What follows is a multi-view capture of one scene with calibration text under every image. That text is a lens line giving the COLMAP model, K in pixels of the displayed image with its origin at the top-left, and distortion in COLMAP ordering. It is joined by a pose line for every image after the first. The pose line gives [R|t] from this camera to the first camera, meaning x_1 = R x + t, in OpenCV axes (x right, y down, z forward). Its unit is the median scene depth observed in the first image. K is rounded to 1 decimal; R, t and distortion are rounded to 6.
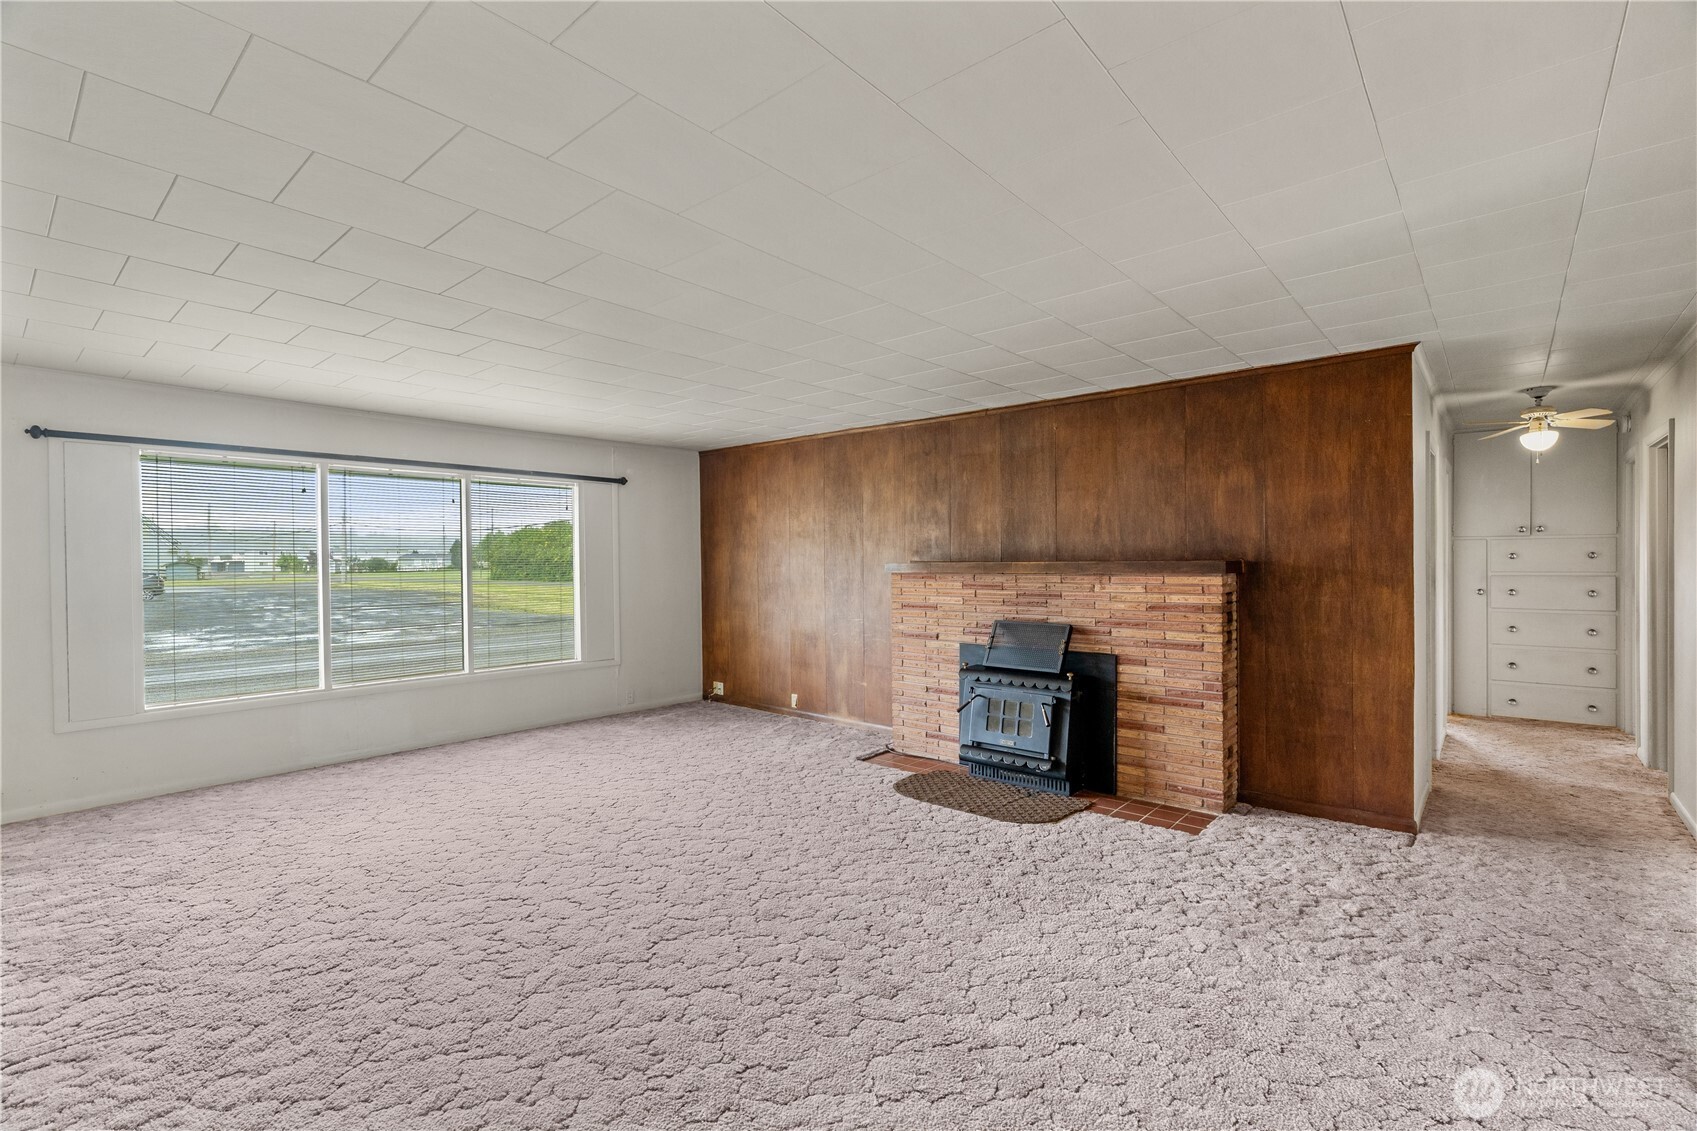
lens RADIAL K [[756.5, 0, 845.8], [0, 756.5, 574.7], [0, 0, 1]] dist [-0.004905, 0.000337]
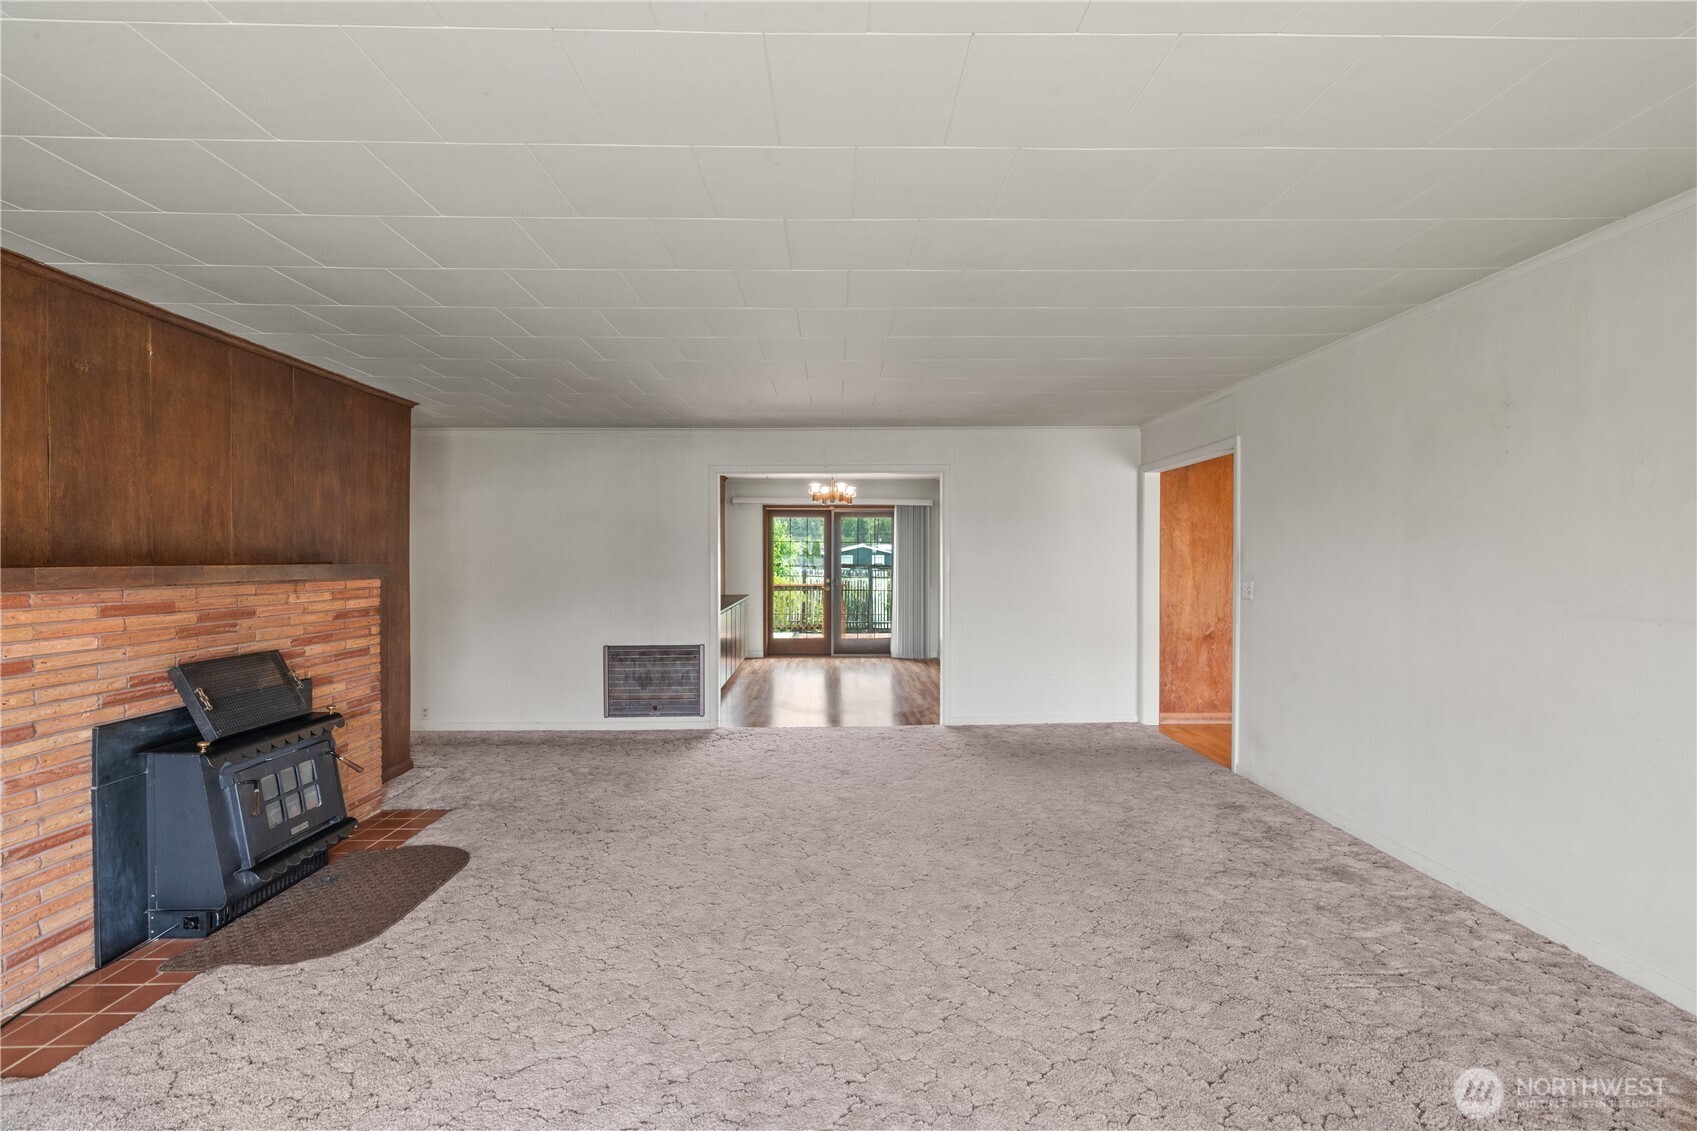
lens RADIAL K [[772.4, 0, 849.1], [0, 772.4, 570.7], [0, 0, 1]] dist [-0.013876, 0.006491]
pose [[-0.671622, -0.001544, 0.740893, -0.656706], [0.021094, 0.999553, 0.021205, -0.016067], [-0.740594, 0.029870, -0.671289, 1.127341]]
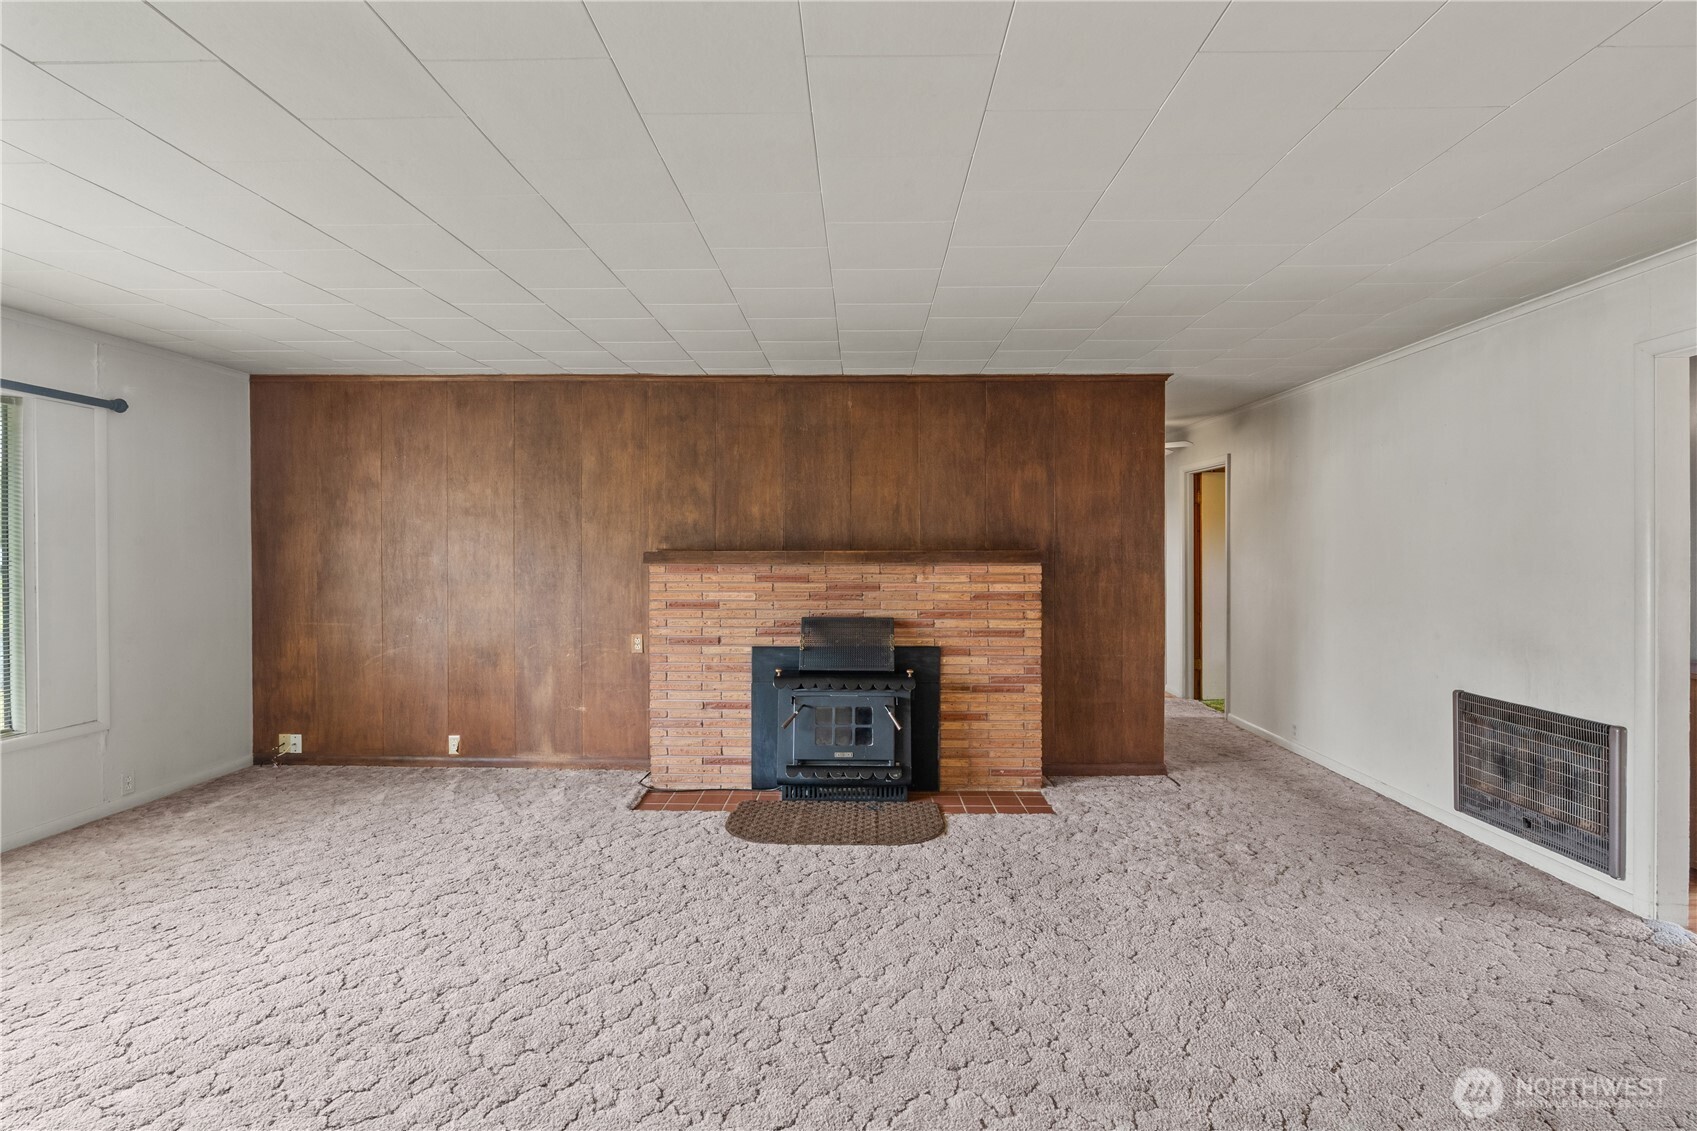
lens RADIAL K [[768.7, 0, 847.6], [0, 768.7, 559.3], [0, 0, 1]] dist [-0.011103, 0.005817]
pose [[0.767672, -0.001545, 0.640842, -0.370144], [0.006298, 0.999967, -0.005134, -0.002310], [-0.640812, 0.007977, 0.767656, 0.315738]]
